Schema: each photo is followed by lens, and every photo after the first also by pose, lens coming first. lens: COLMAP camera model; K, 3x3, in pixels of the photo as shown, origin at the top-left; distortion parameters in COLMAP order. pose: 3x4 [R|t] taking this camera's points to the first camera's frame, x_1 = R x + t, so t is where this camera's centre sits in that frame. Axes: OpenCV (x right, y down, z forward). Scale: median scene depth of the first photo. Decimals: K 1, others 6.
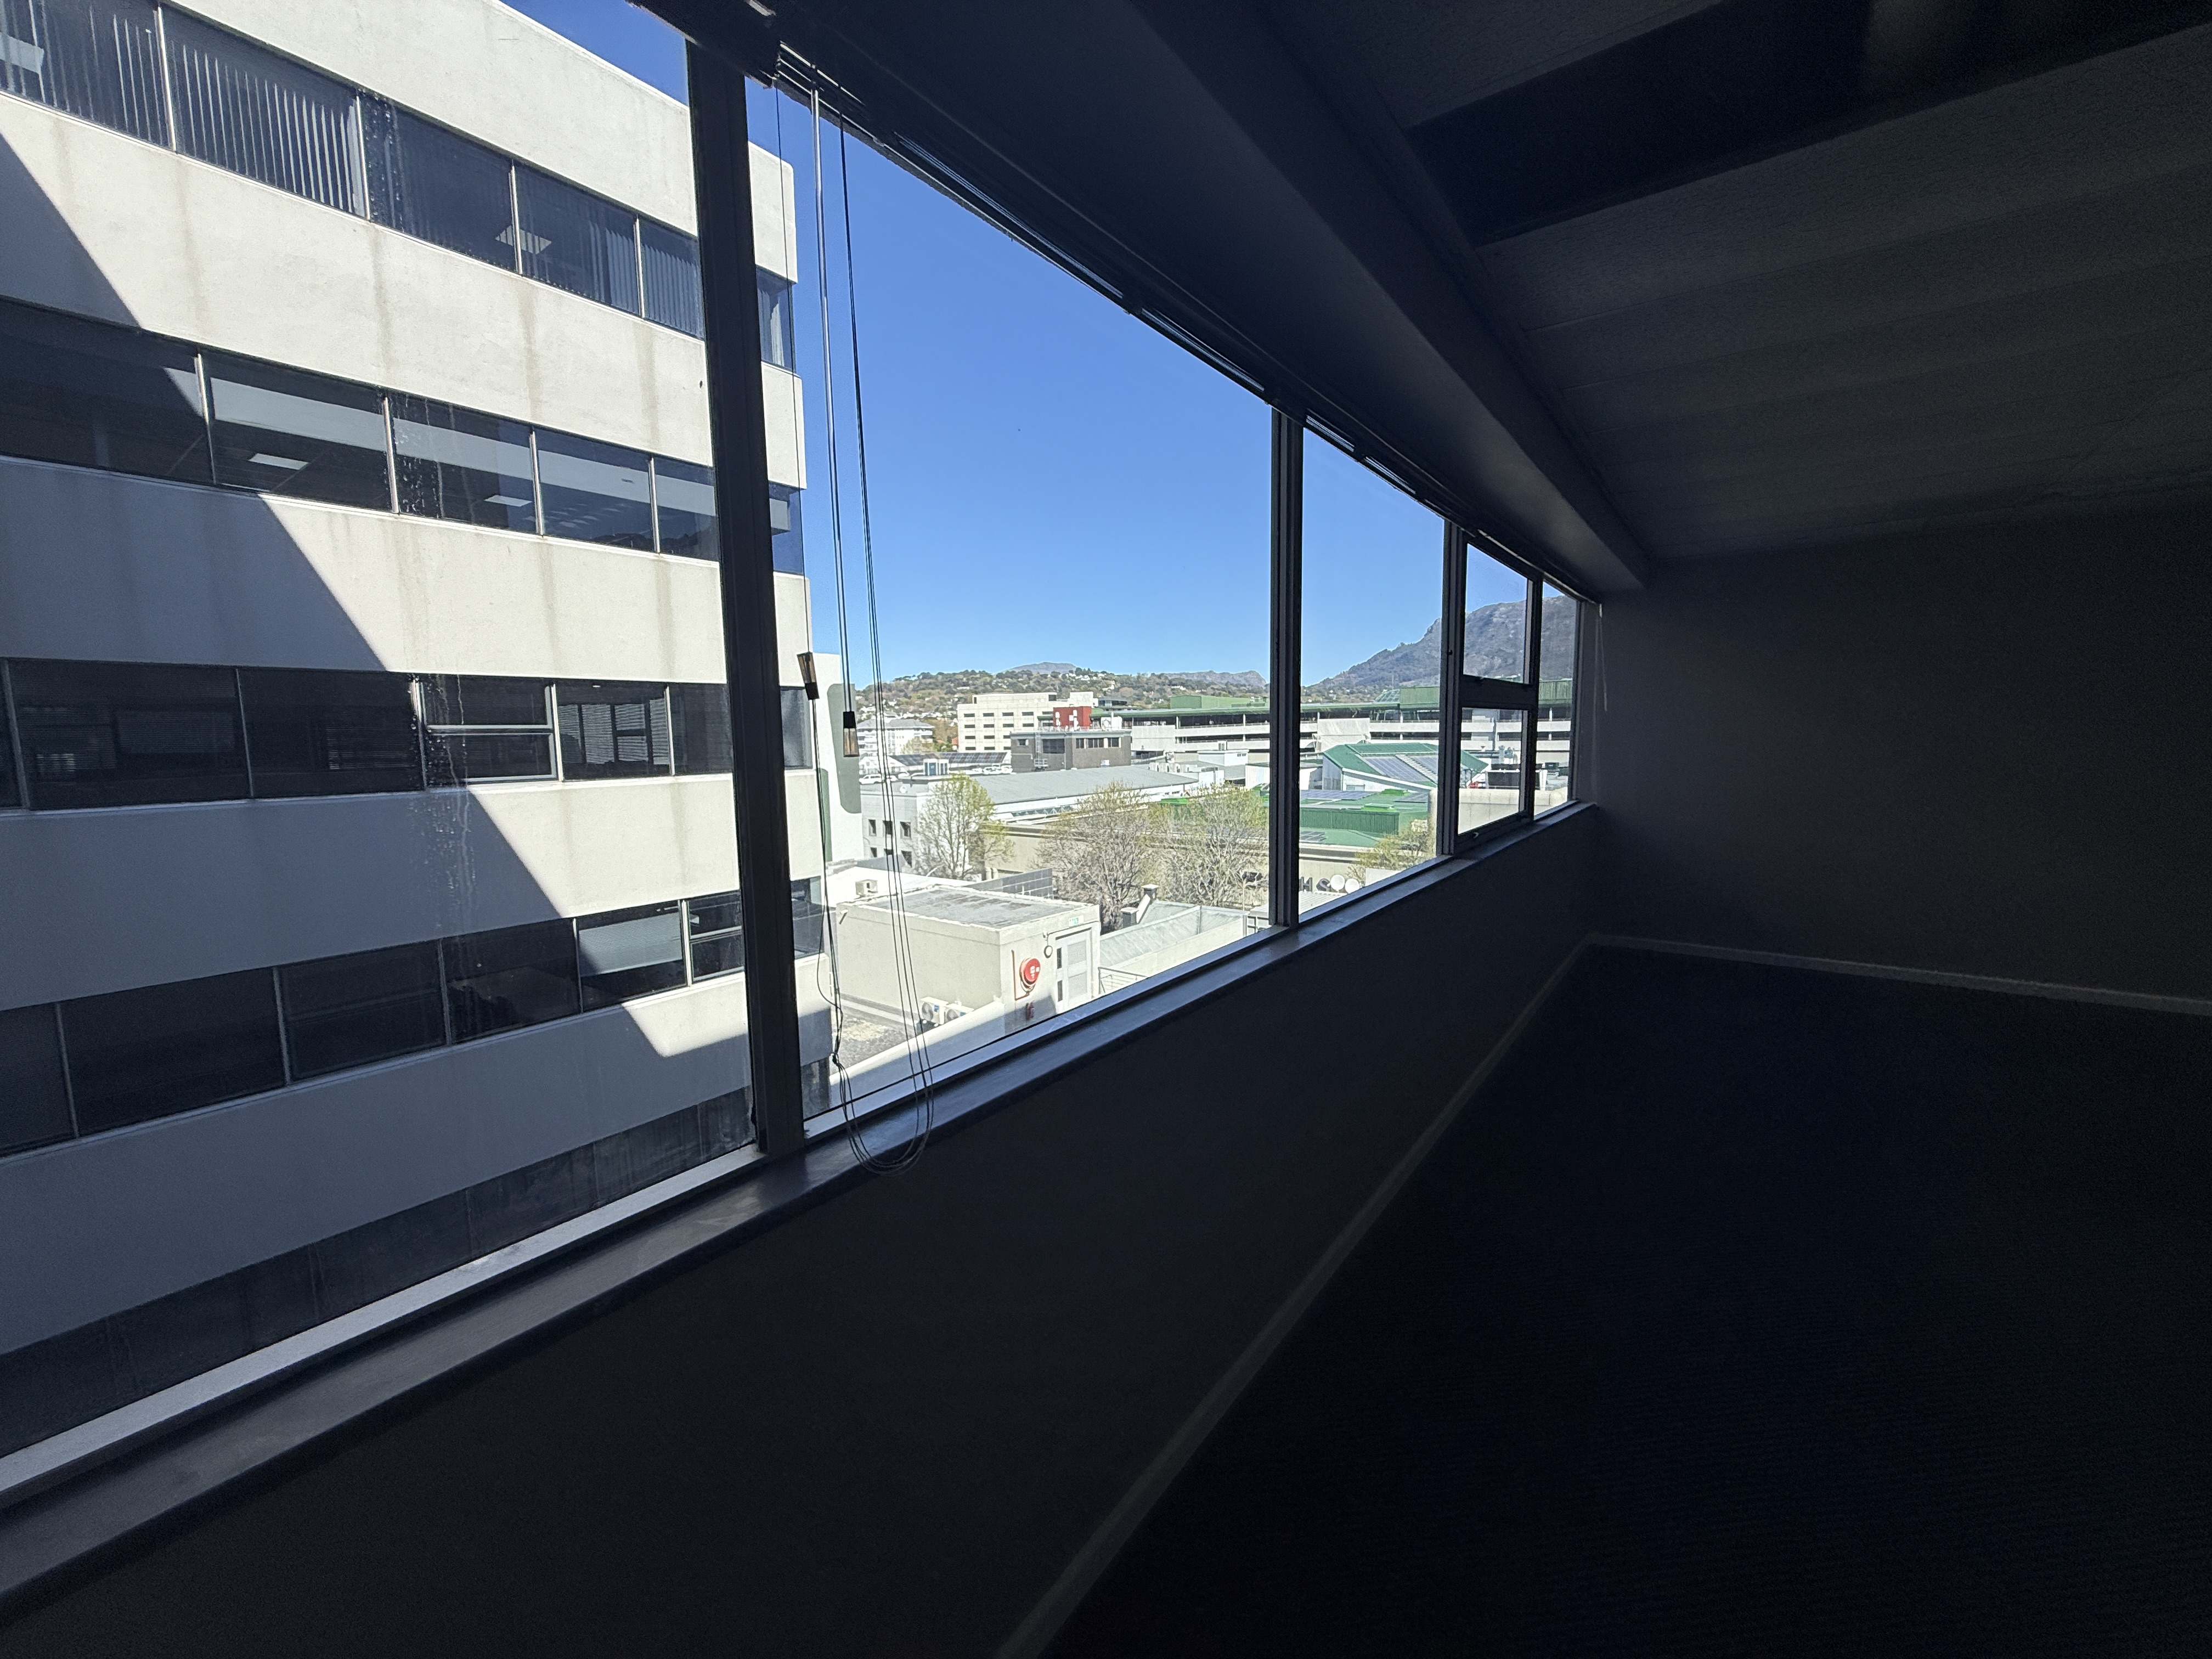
lens RADIAL K [[881.8, 0, 1097.3], [0, 881.8, 826.2], [0, 0, 1]] dist [-0.001867, 0.000362]
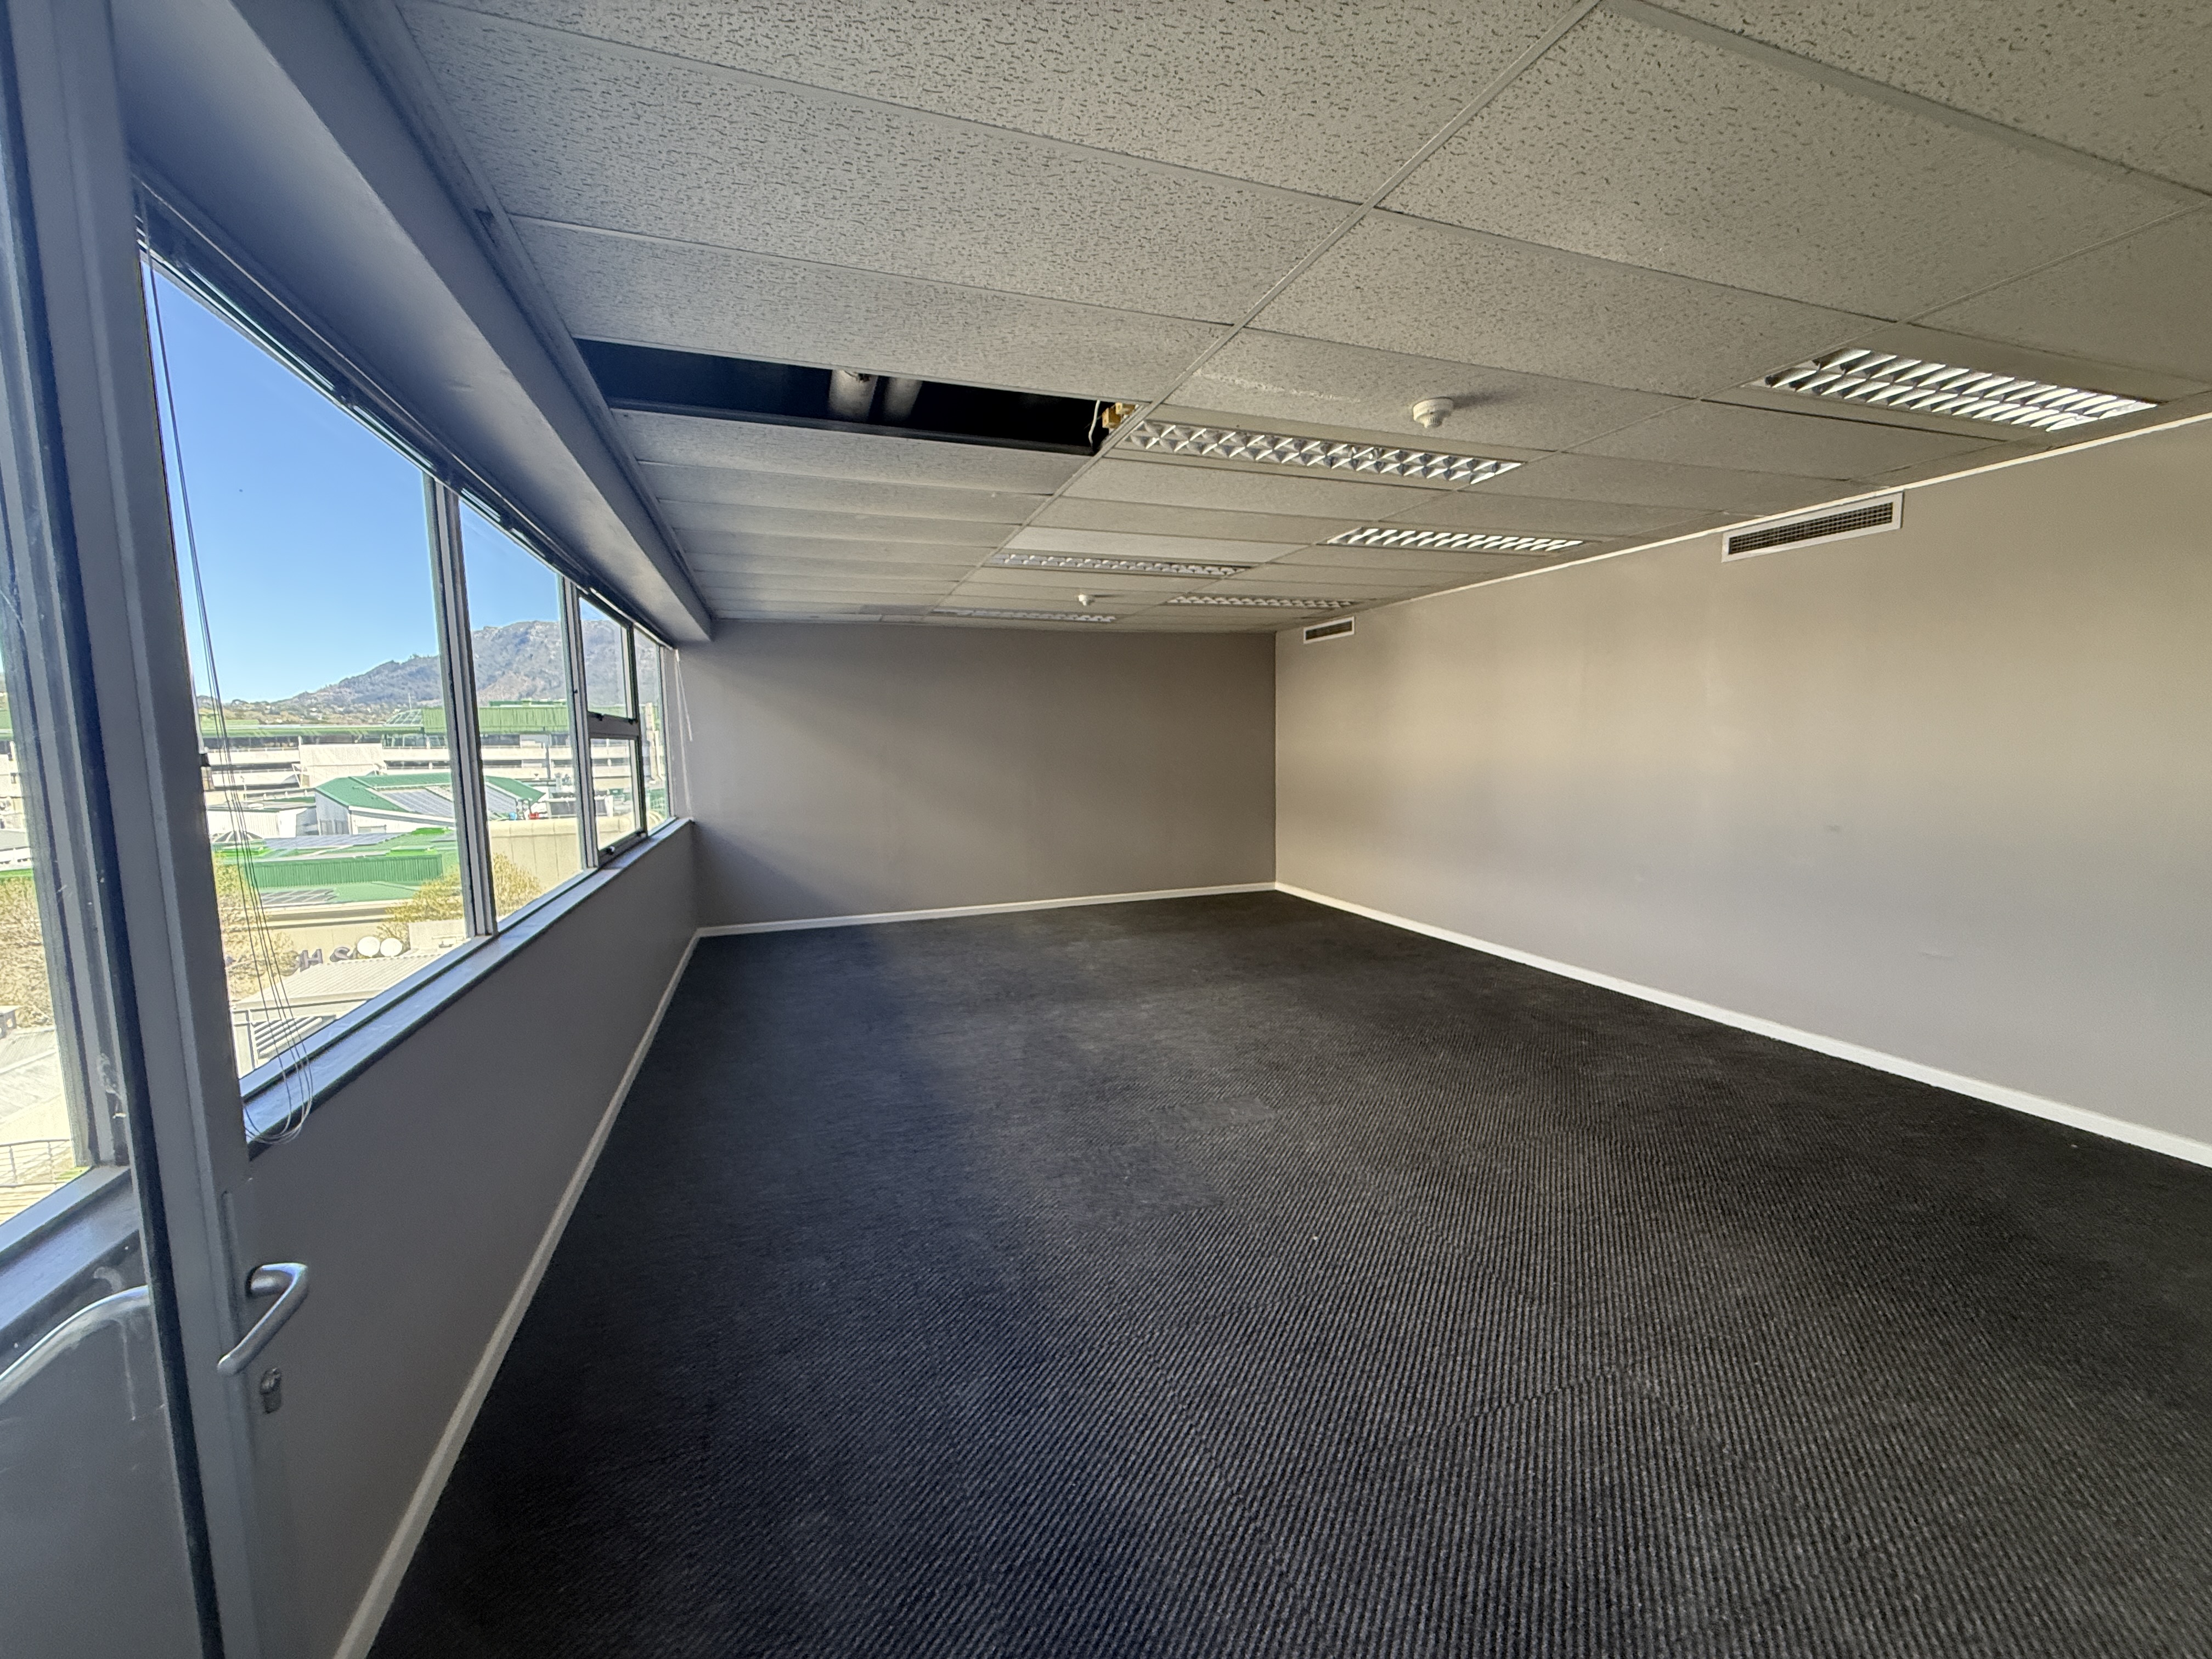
lens RADIAL K [[881.8, 0, 1097.3], [0, 881.8, 826.2], [0, 0, 1]] dist [-0.001867, 0.000362]
pose [[0.557896, -0.076272, 0.826398, -0.155312], [0.100083, 0.994684, 0.024238, 0.015049], [-0.823854, 0.069186, 0.562564, -0.160204]]
